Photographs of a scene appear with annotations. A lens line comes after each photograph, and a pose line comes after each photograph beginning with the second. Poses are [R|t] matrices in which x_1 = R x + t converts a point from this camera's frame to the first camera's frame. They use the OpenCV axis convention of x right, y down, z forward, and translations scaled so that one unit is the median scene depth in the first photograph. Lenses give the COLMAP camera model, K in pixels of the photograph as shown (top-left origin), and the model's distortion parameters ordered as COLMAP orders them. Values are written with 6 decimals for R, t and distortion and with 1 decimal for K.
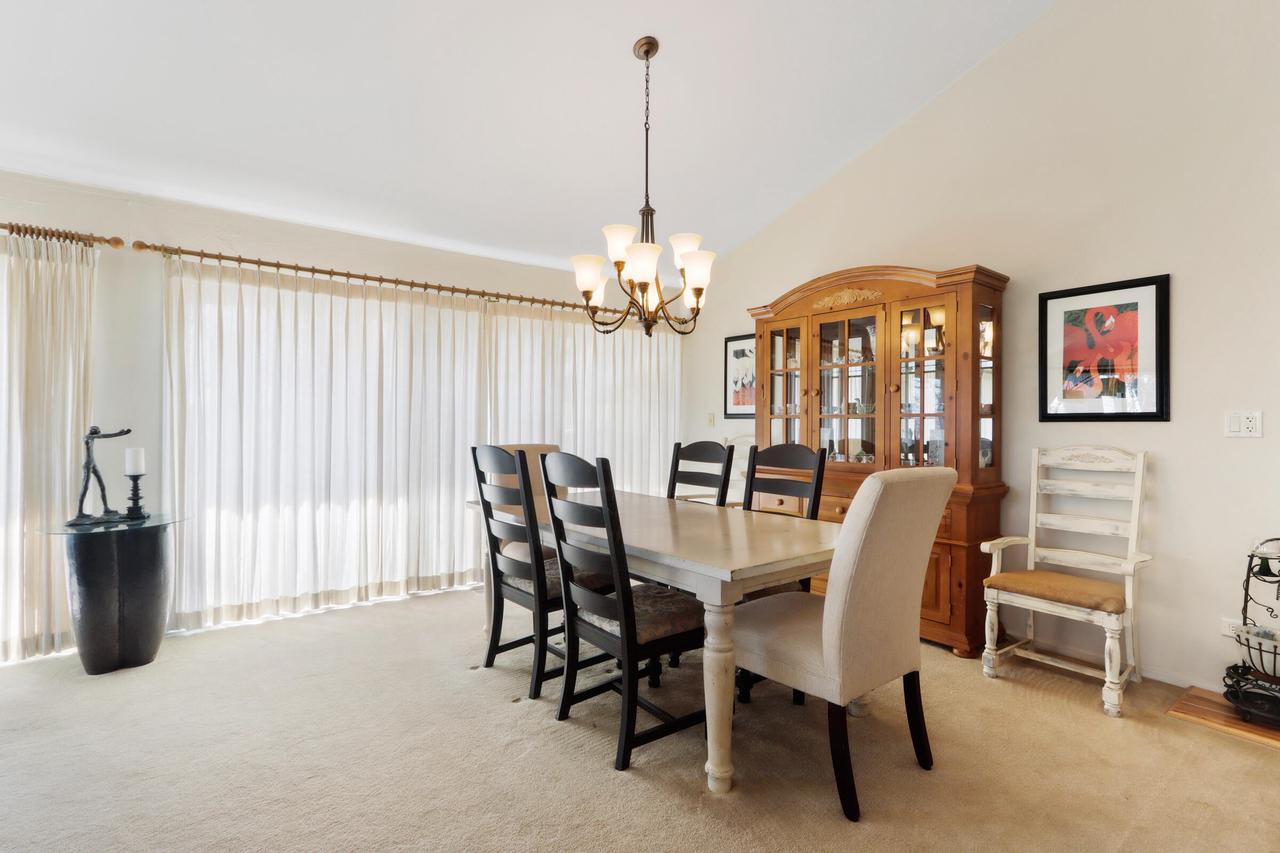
lens RADIAL K [[598.0, 0, 639.9], [0, 598.0, 418.3], [0, 0, 1]] dist [-0.001769, 0.001090]
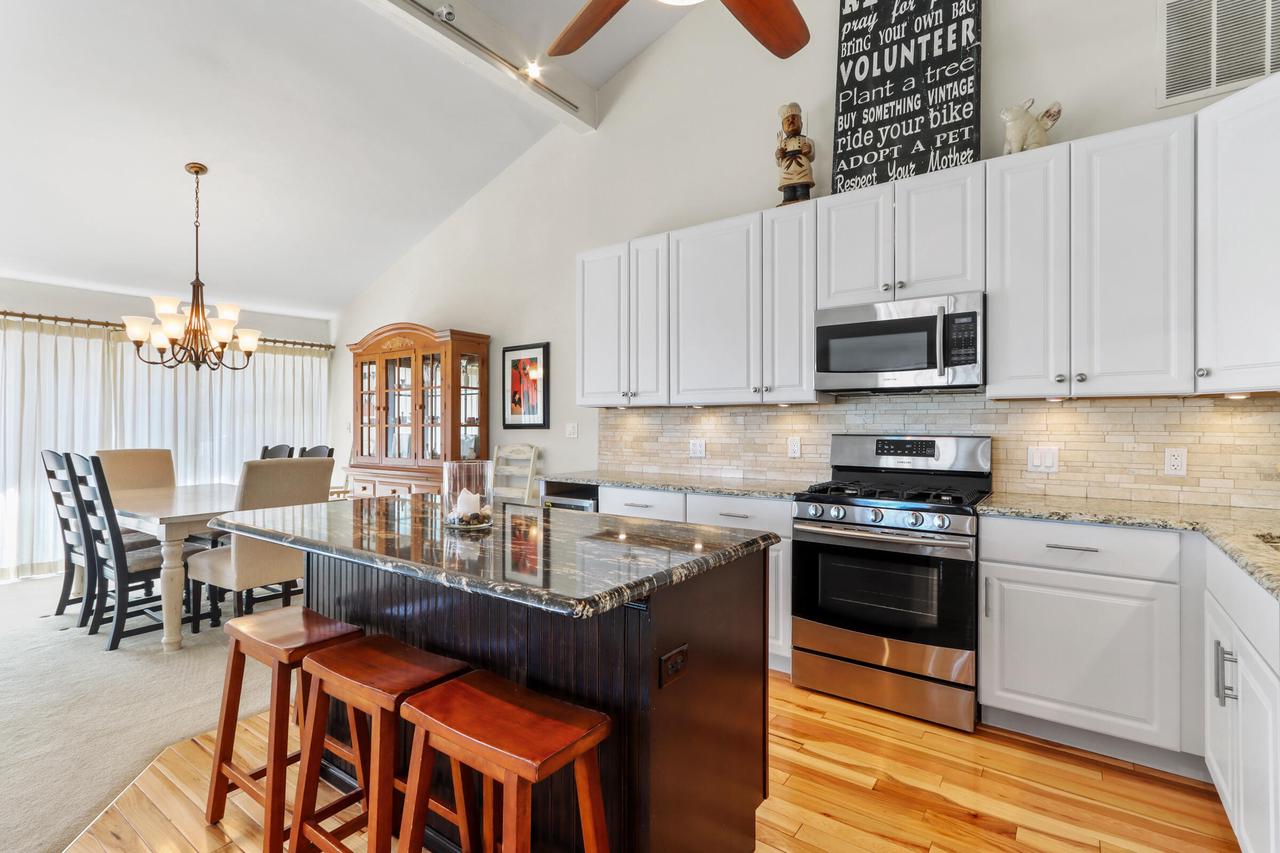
lens RADIAL K [[598.0, 0, 639.9], [0, 598.0, 418.3], [0, 0, 1]] dist [-0.001769, 0.001090]
pose [[0.957325, -0.003378, 0.288995, 0.593493], [0.004370, 0.999987, -0.002787, -0.017576], [-0.288982, 0.003931, 0.957327, -0.647544]]
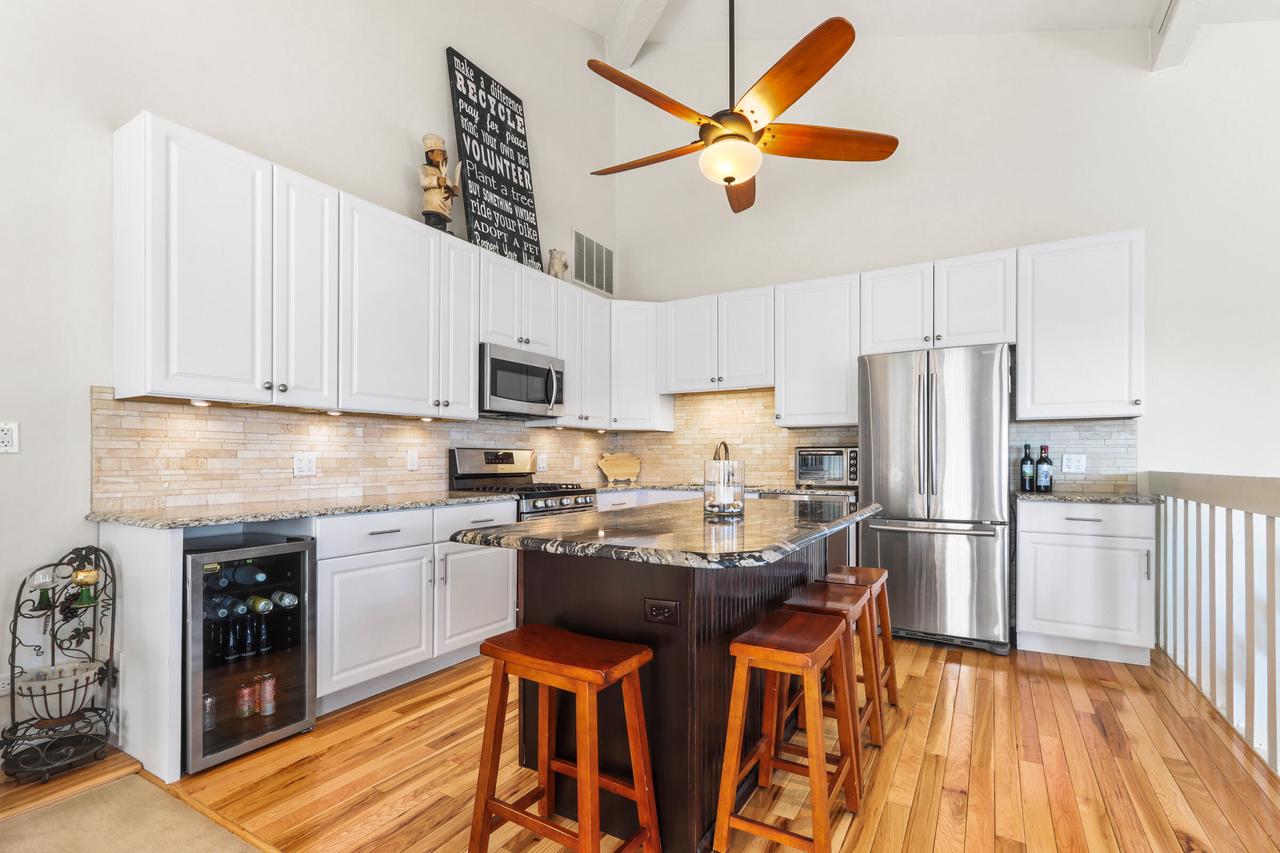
lens RADIAL K [[603.0, 0, 633.3], [0, 603.0, 464.3], [0, 0, 1]] dist [-0.000879, 0.000614]
pose [[-0.370496, -0.014109, 0.928727, -0.082667], [-0.006315, 0.999900, 0.012670, 0.027095], [-0.928813, -0.001171, -0.370548, 0.423438]]
